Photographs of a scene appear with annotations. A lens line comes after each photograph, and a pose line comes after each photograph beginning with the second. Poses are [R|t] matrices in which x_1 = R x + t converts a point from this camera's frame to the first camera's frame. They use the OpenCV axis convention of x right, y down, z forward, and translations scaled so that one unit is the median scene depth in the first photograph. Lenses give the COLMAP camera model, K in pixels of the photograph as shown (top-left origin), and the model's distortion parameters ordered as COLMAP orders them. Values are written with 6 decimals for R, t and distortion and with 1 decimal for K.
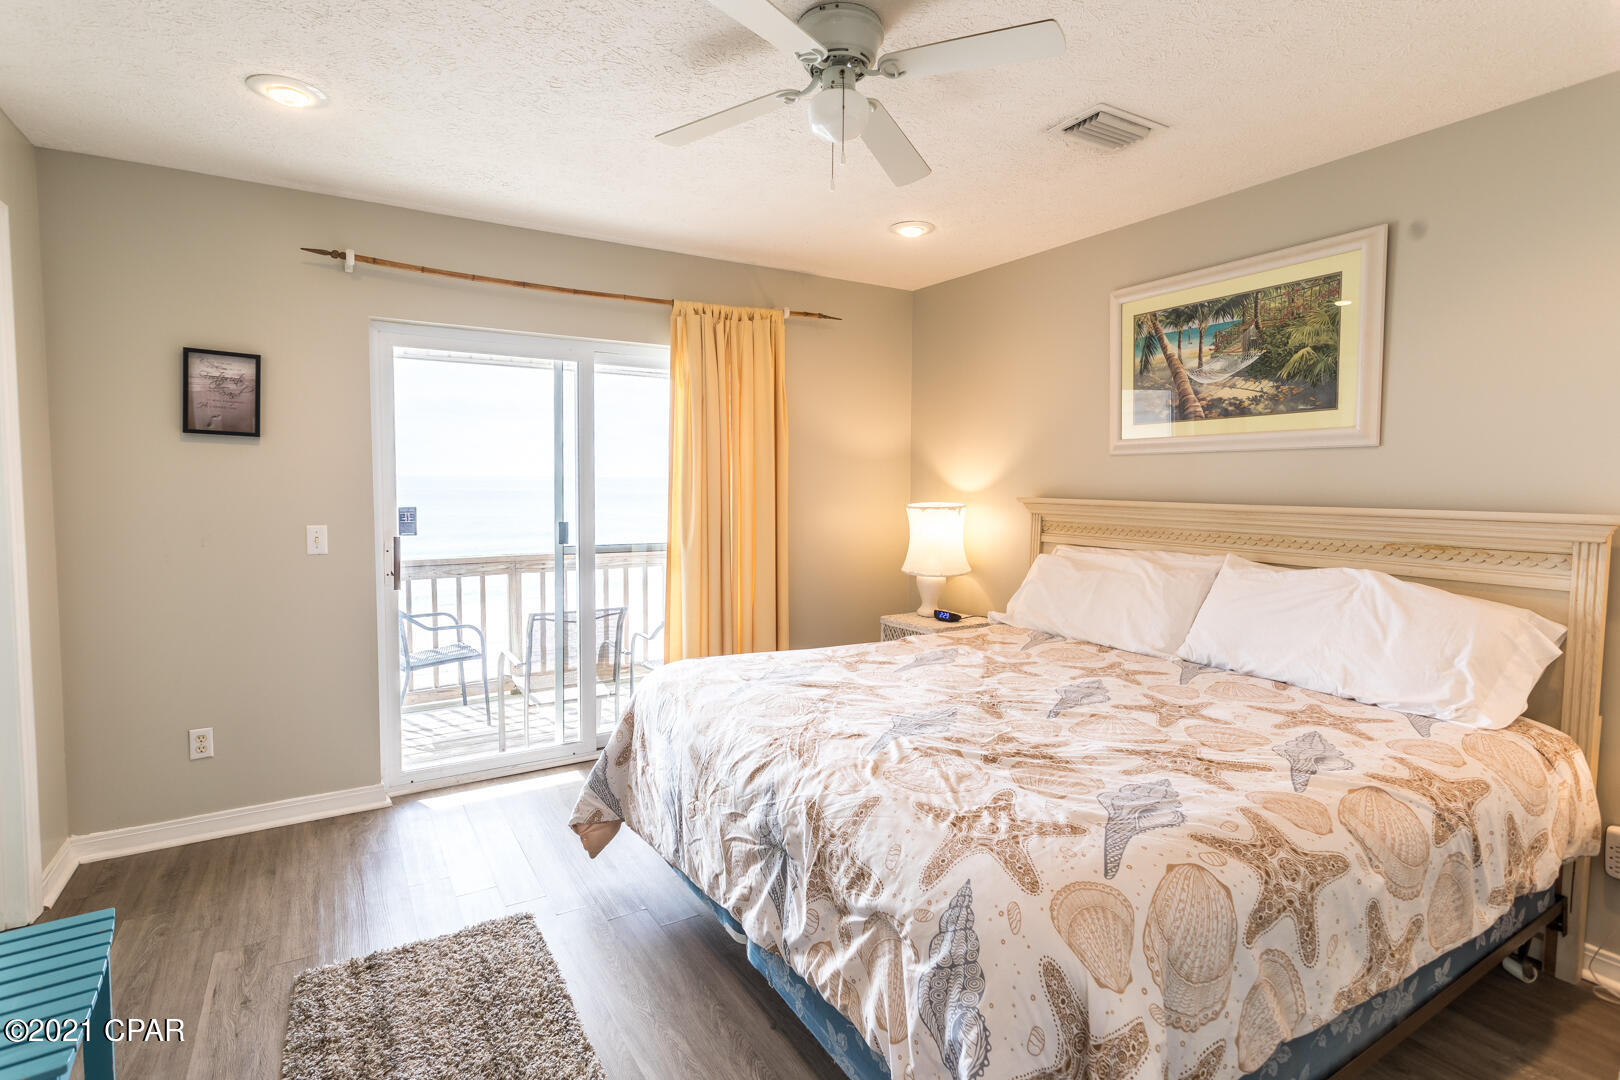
lens RADIAL K [[765.5, 0, 802.6], [0, 765.5, 528.1], [0, 0, 1]] dist [0.000956, 0.001611]
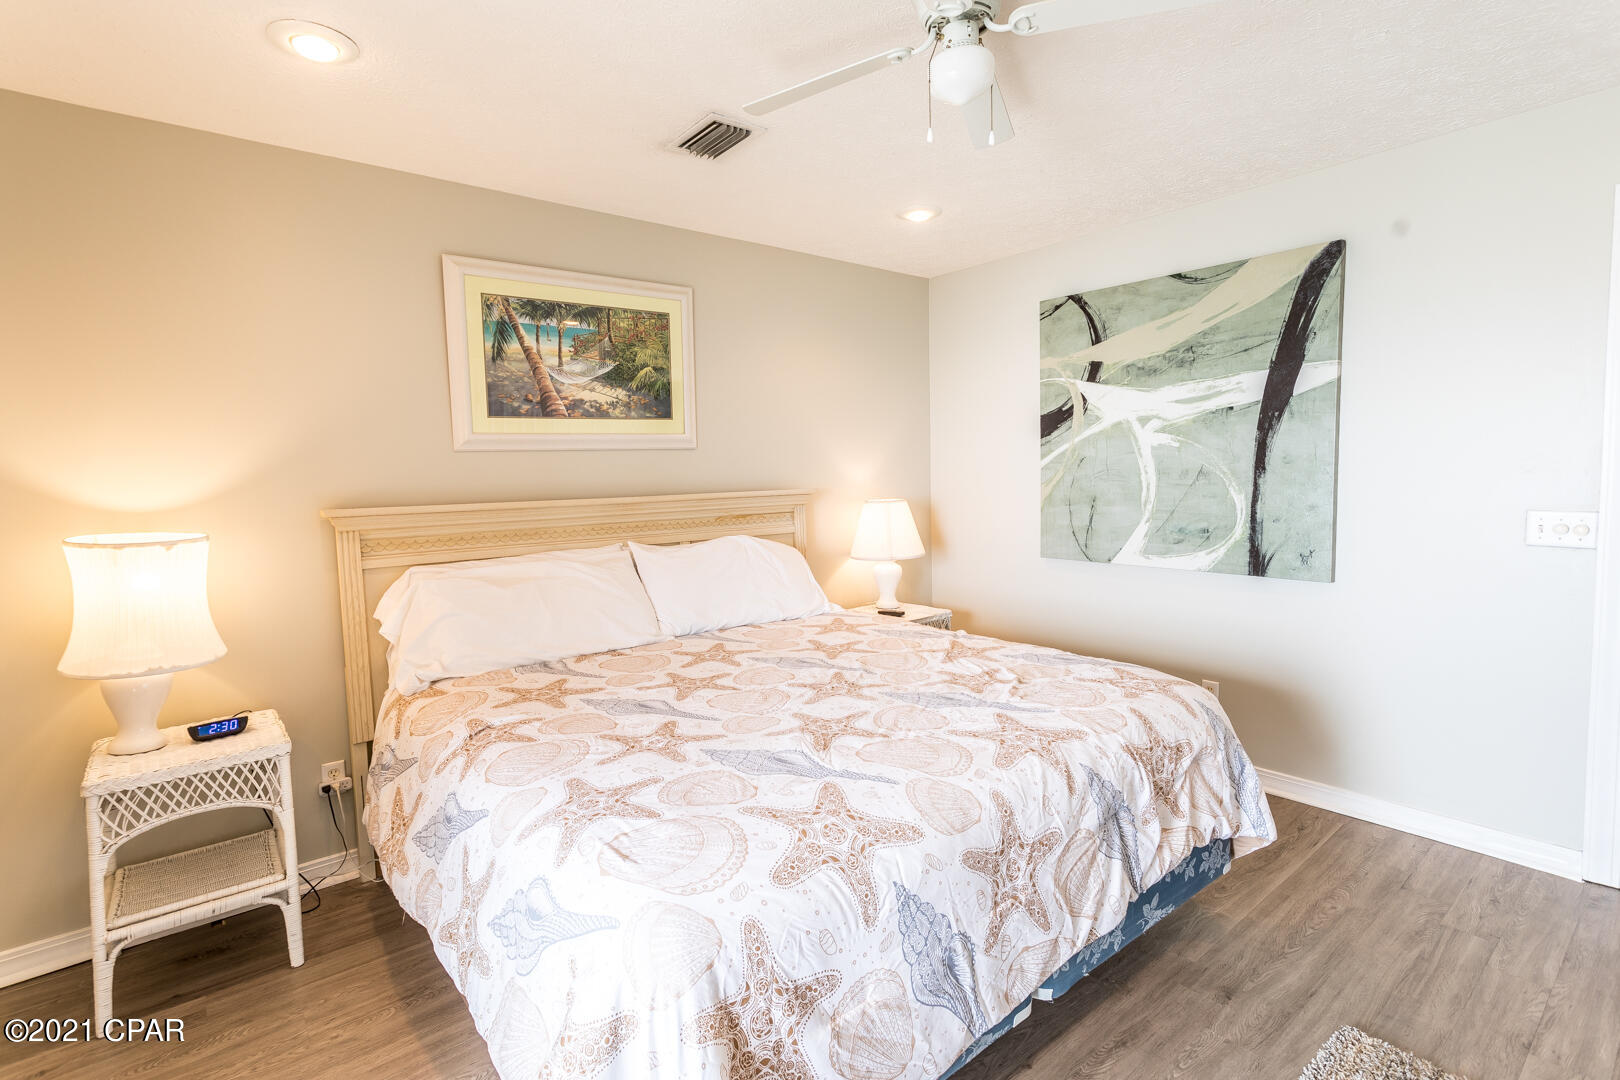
lens RADIAL K [[765.5, 0, 802.6], [0, 765.5, 528.1], [0, 0, 1]] dist [0.000956, 0.001611]
pose [[-0.117011, -0.075982, 0.990220, -0.557565], [0.089750, 0.992180, 0.086738, -0.058227], [-0.989067, 0.099021, -0.109277, 0.840578]]
